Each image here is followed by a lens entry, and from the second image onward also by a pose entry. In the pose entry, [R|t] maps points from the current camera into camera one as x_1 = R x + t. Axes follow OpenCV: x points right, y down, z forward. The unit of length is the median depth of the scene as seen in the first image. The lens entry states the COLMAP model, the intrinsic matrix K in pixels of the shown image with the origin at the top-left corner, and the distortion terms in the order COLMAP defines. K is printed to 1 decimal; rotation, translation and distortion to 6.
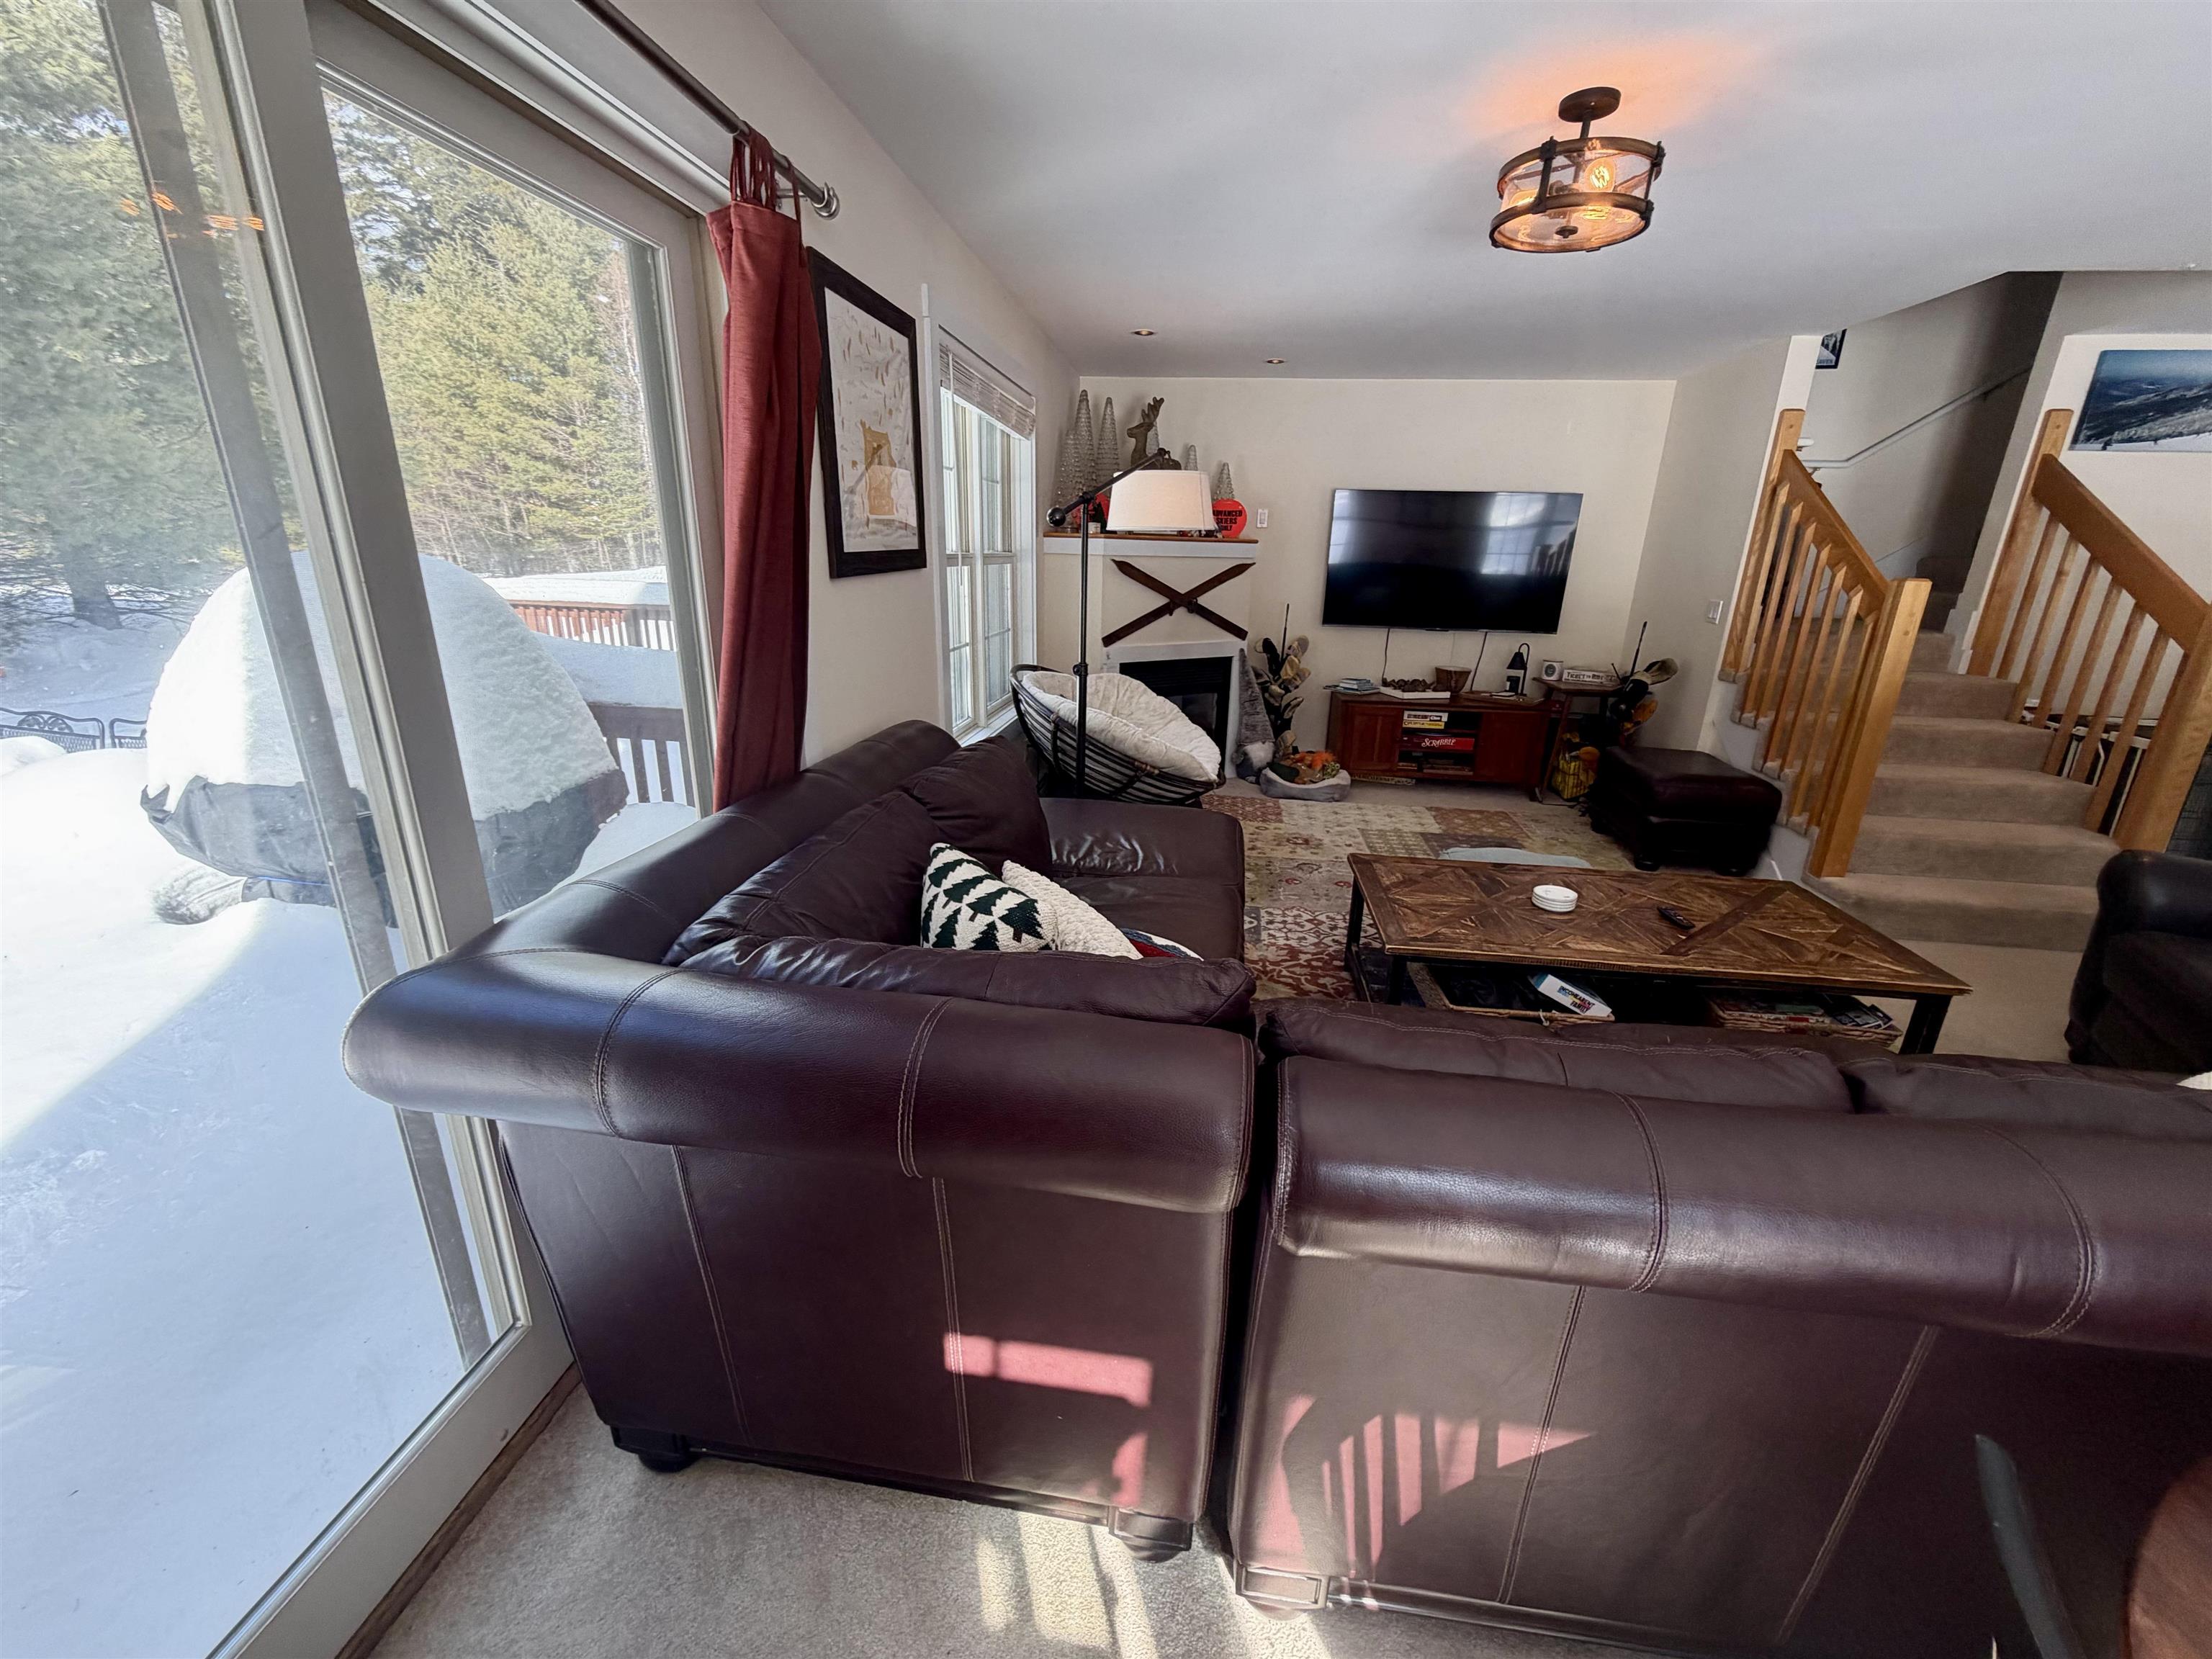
lens RADIAL K [[880.2, 0, 1107.6], [0, 880.2, 824.1], [0, 0, 1]] dist [-0.000669, 0.000201]
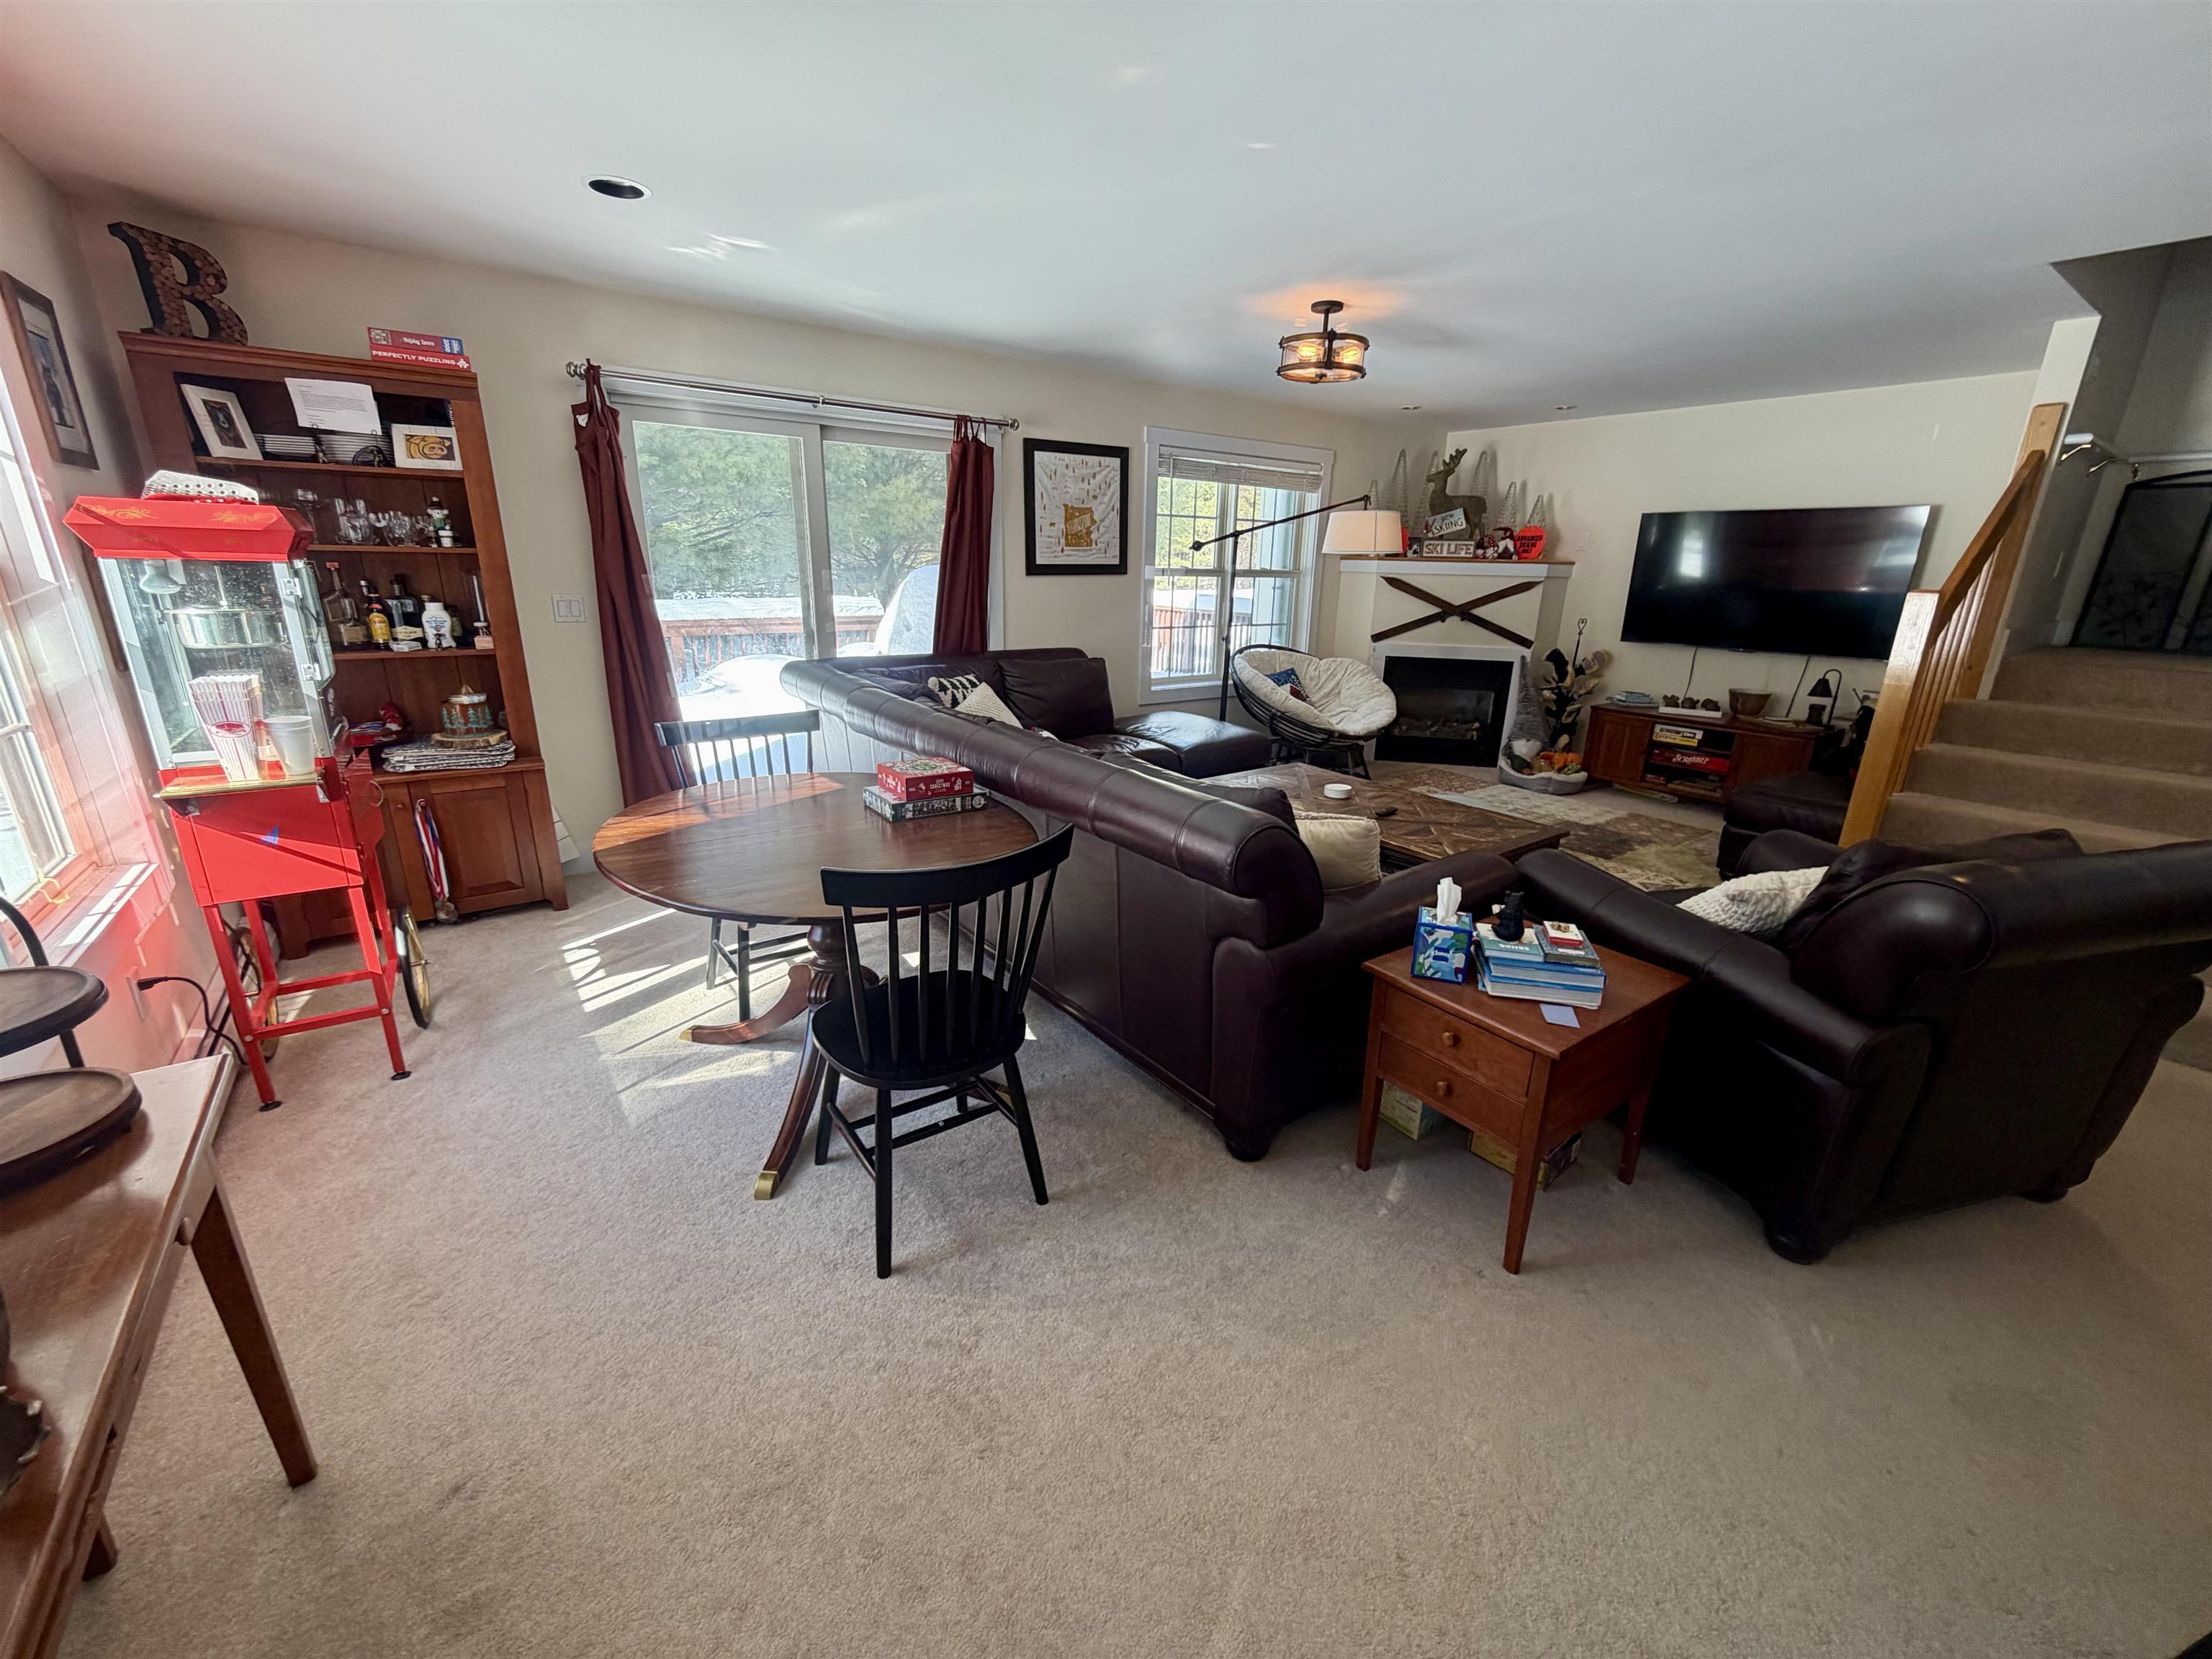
lens RADIAL K [[880.2, 0, 1118.6], [0, 880.2, 839.8], [0, 0, 1]] dist [-0.000669, 0.000201]
pose [[0.675876, 0.211060, -0.706149, 0.898031], [-0.226645, 0.971211, 0.073355, 0.095083], [0.701302, 0.110466, 0.704254, -0.210209]]
